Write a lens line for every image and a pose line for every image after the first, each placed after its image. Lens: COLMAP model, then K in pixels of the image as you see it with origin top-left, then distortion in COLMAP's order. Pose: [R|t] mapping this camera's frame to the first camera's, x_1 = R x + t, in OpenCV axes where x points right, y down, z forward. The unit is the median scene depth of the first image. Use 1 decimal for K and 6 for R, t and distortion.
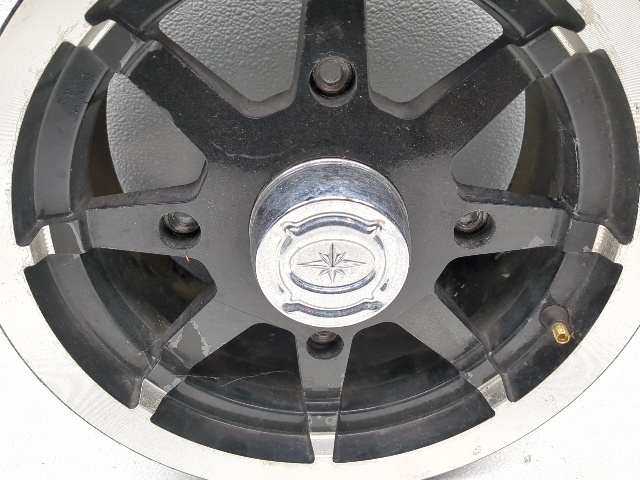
lens RADIAL K [[655.6, 0, 320.0], [0, 655.6, 240.0], [0, 0, 1]] dist [-0.012351, -0.010735]
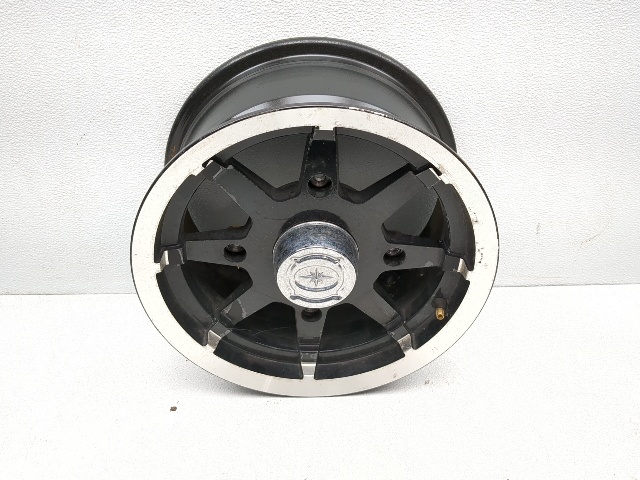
lens RADIAL K [[655.6, 0, 320.0], [0, 655.6, 240.0], [0, 0, 1]] dist [-0.012351, -0.010735]
pose [[0.999336, 0.034418, 0.011977, 0.002227], [-0.035405, 0.994808, 0.095417, -0.215481], [-0.008631, -0.095778, 0.995365, -0.766504]]
